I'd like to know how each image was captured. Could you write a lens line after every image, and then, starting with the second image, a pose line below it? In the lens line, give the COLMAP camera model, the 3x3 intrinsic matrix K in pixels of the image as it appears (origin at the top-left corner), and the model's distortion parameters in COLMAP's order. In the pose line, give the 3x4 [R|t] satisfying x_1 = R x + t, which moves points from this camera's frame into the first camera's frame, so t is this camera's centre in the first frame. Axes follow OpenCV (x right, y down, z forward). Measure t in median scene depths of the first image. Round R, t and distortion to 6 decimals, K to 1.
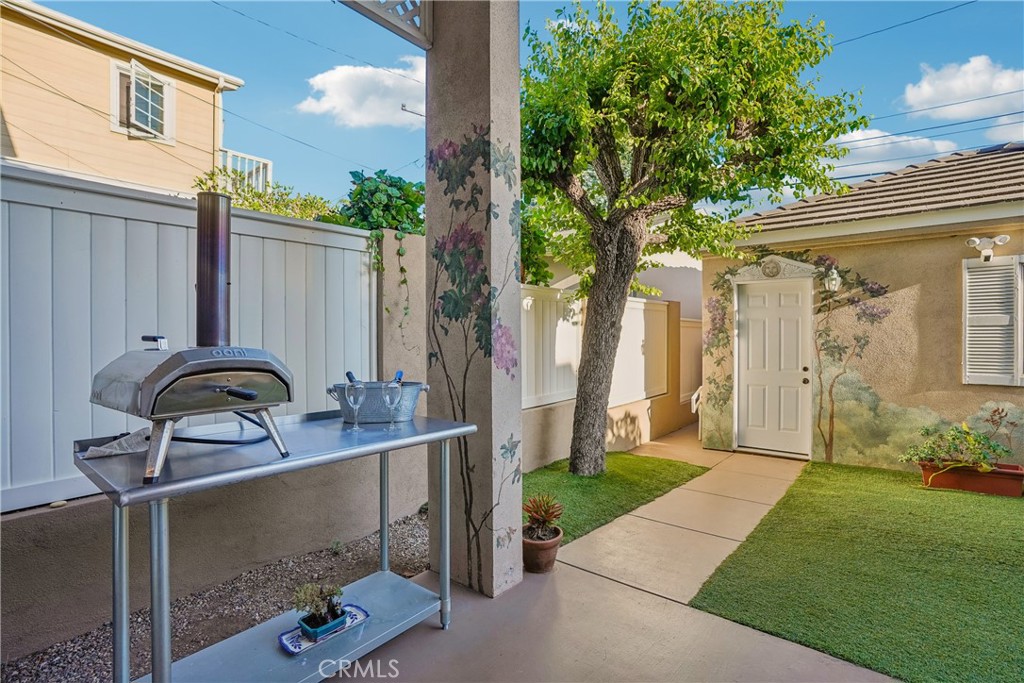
lens RADIAL K [[483.0, 0, 522.1], [0, 483.0, 336.1], [0, 0, 1]] dist [-0.020924, 0.011186]
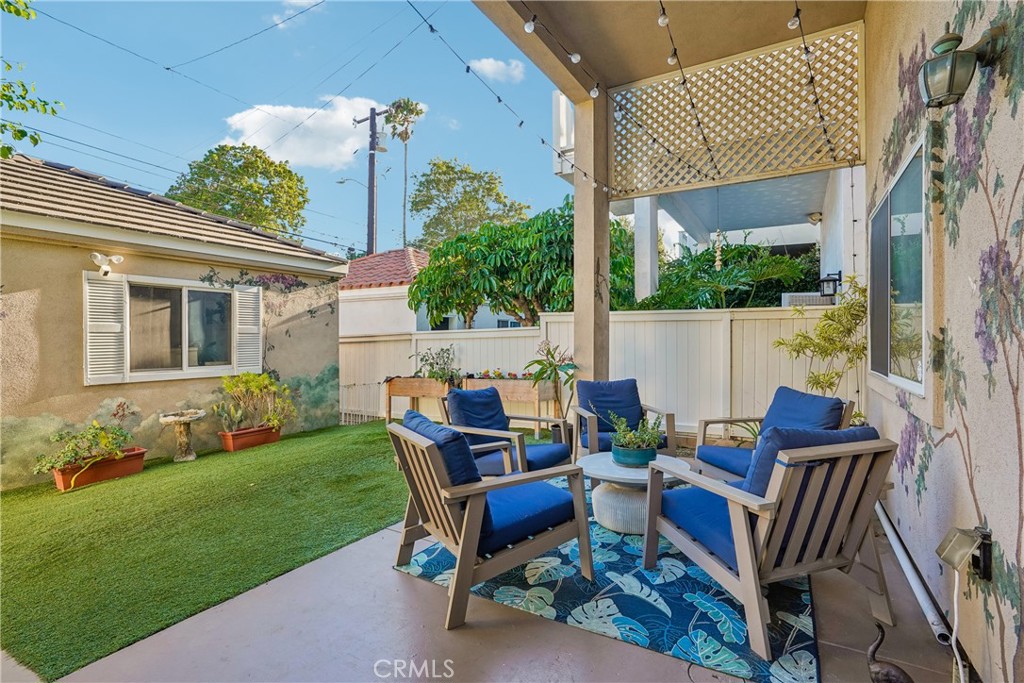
lens RADIAL K [[483.0, 0, 511.6], [0, 483.0, 340.1], [0, 0, 1]] dist [-0.020924, 0.011186]
pose [[-0.101818, -0.001004, 0.994803, -0.221707], [0.008927, 0.999958, 0.001923, 0.002627], [-0.994763, 0.009077, -0.101805, 0.135939]]
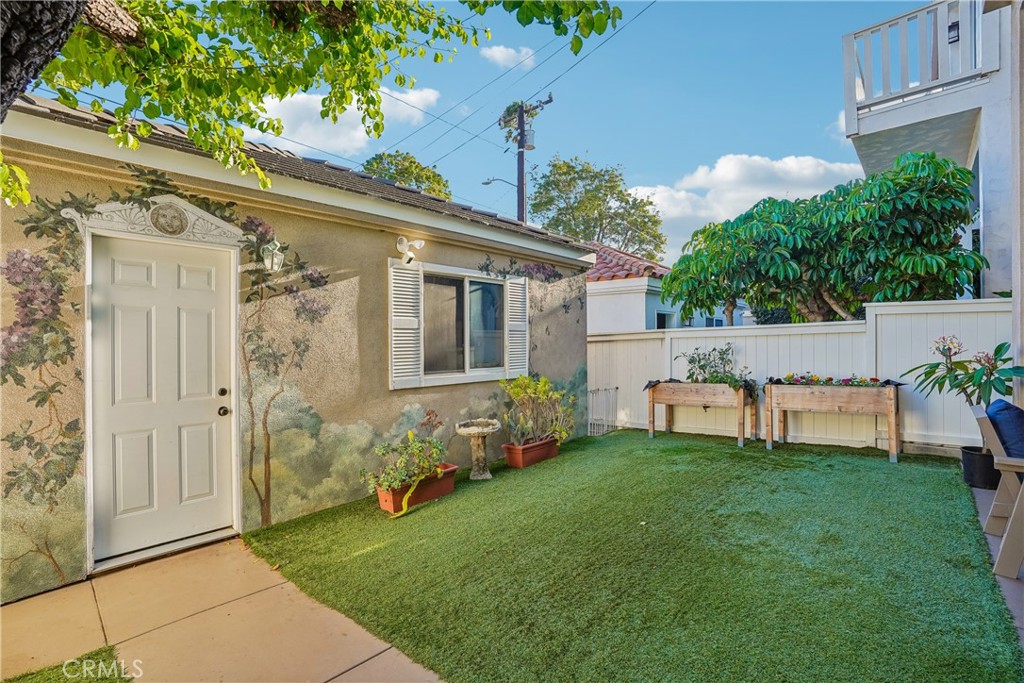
lens RADIAL K [[483.0, 0, 519.1], [0, 483.0, 340.9], [0, 0, 1]] dist [-0.020924, 0.011186]
pose [[0.086957, 0.004503, 0.996202, -0.000926], [0.011687, 0.999916, -0.005540, 0.010850], [-0.996144, 0.012124, 0.086897, 0.593966]]
